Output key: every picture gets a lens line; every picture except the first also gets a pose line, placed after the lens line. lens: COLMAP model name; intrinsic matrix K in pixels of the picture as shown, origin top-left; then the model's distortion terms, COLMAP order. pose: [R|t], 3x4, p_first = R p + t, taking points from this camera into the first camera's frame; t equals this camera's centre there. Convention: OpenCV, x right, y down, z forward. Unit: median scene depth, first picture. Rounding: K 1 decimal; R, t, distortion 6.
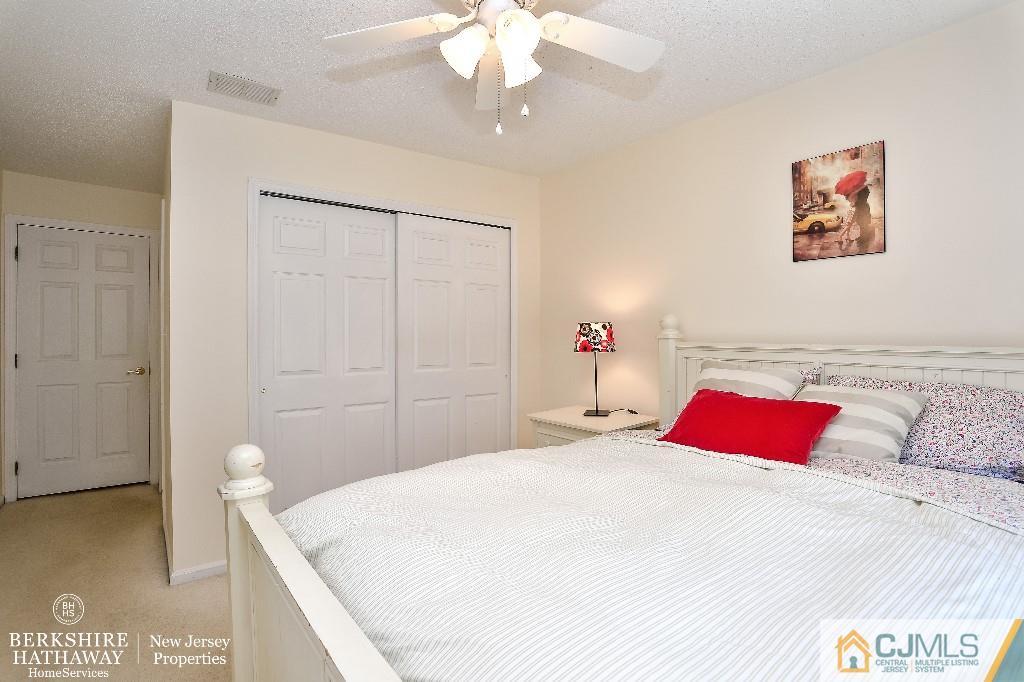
lens RADIAL K [[502.5, 0, 511.5], [0, 502.5, 340.5], [0, 0, 1]] dist [-0.044091, 0.001909]
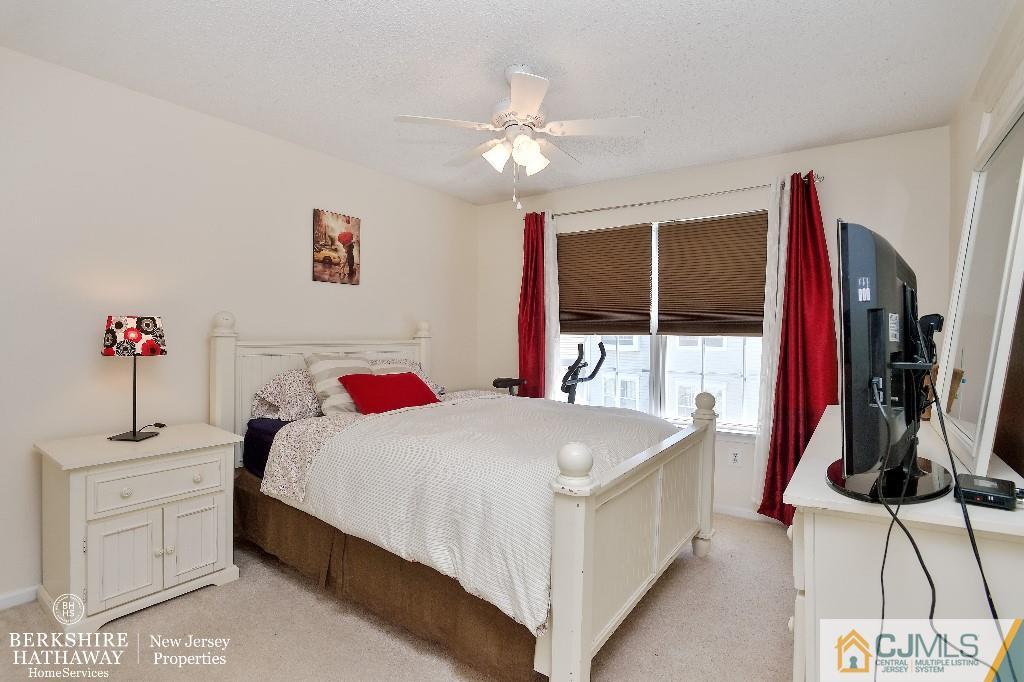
lens RADIAL K [[502.5, 0, 511.5], [0, 502.5, 335.1], [0, 0, 1]] dist [-0.044091, 0.001909]
pose [[-0.292153, -0.007116, 0.956345, -0.960354], [-0.003661, 0.999973, 0.006322, -0.018903], [-0.956365, -0.001654, -0.292171, 0.917996]]
